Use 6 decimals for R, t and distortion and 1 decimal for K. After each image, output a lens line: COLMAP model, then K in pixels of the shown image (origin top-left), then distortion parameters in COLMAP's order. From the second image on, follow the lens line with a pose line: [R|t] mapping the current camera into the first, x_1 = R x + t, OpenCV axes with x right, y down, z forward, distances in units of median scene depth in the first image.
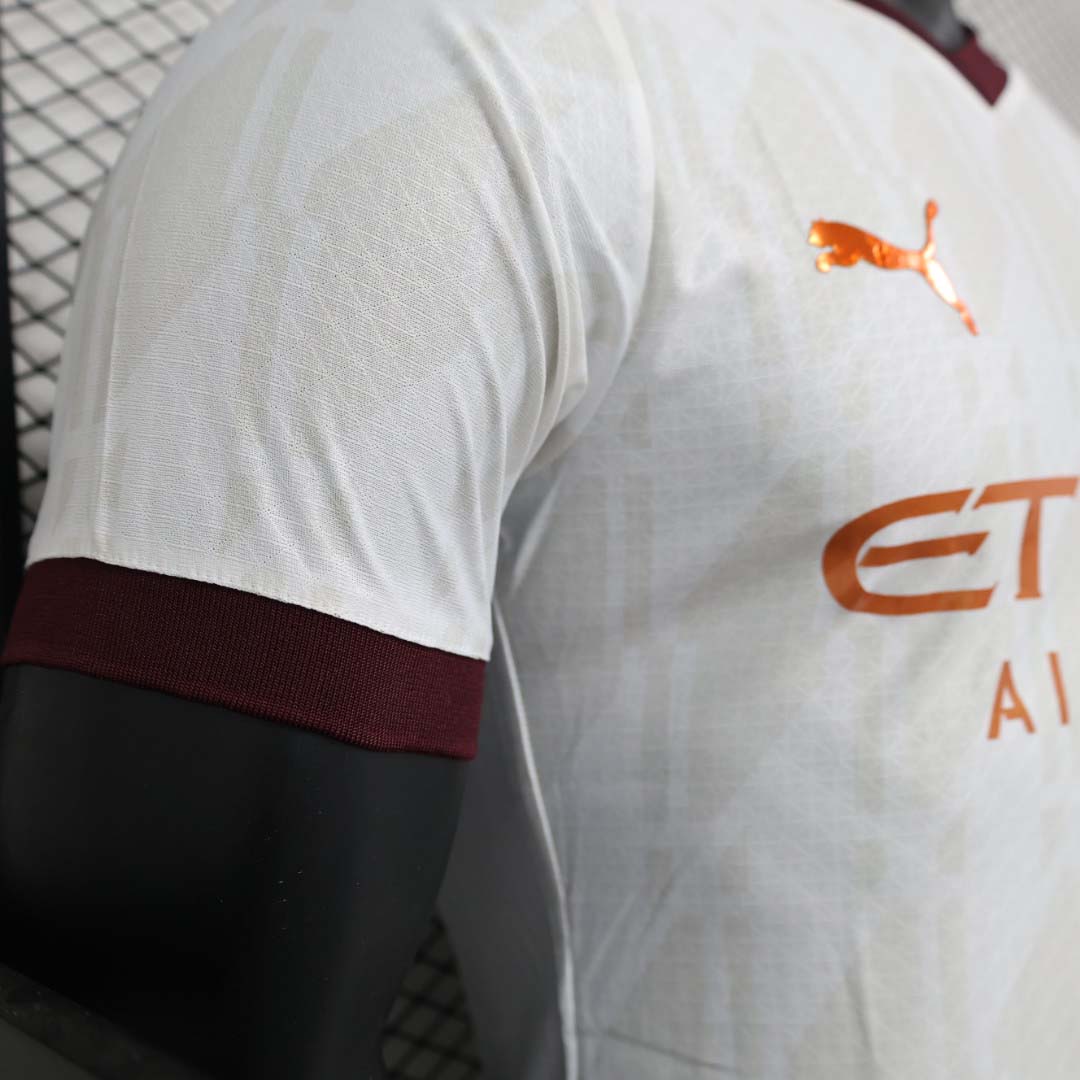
lens RADIAL K [[1370.7, 0, 540.0], [0, 1370.7, 540.0], [0, 0, 1]] dist [-0.013299, -0.016696]
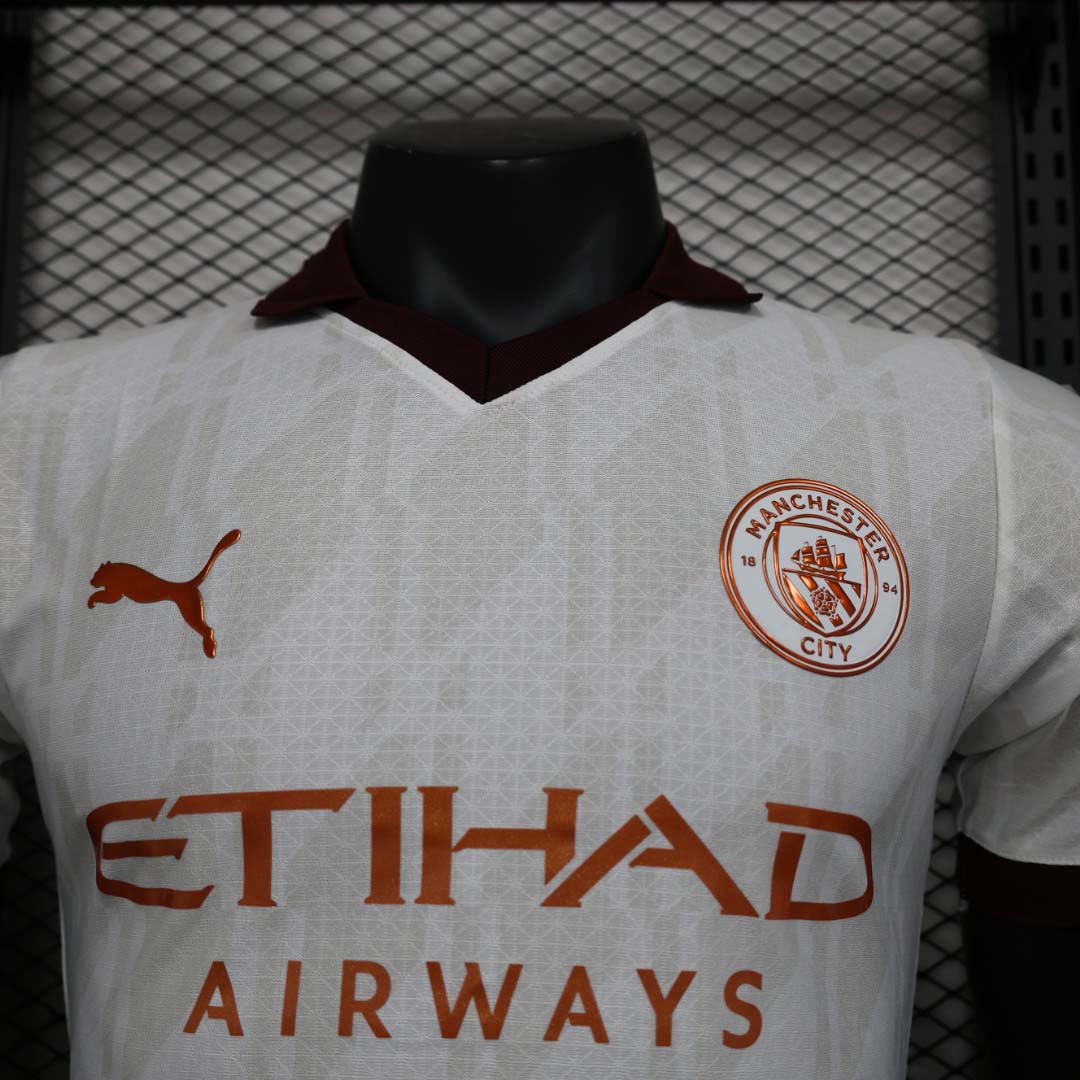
lens RADIAL K [[1370.7, 0, 540.0], [0, 1370.7, 540.0], [0, 0, 1]] dist [-0.013299, -0.016696]
pose [[0.739514, -0.033085, -0.672328, 1.300547], [-0.029714, 0.996213, -0.081707, -0.166354], [0.672485, 0.080401, 0.735731, 0.366368]]
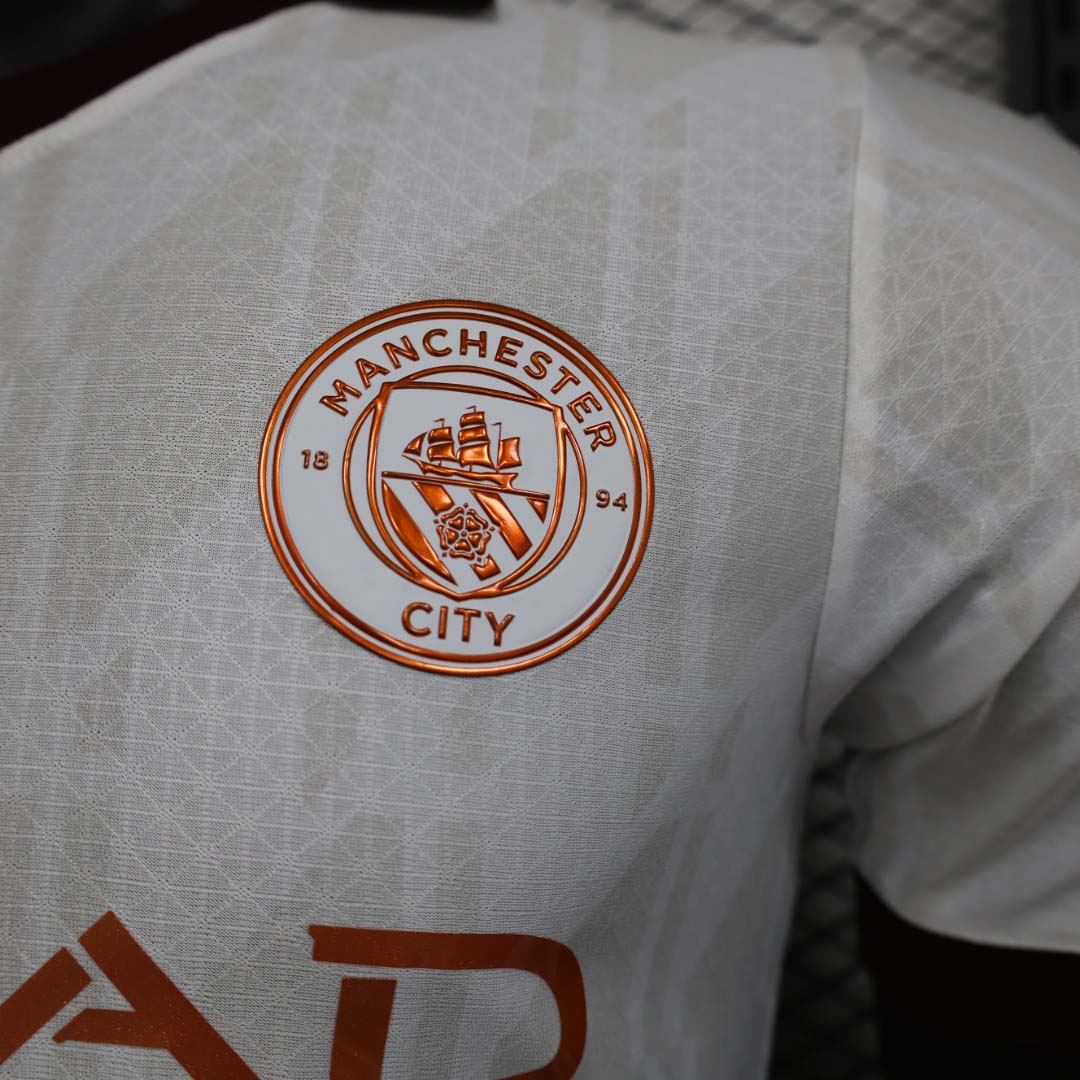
lens RADIAL K [[1370.7, 0, 540.0], [0, 1370.7, 540.0], [0, 0, 1]] dist [-0.013299, -0.016696]
pose [[0.653502, 0.033946, -0.756163, 1.181879], [-0.007092, 0.999225, 0.038729, -0.238352], [0.756891, -0.019947, 0.653236, 1.023219]]
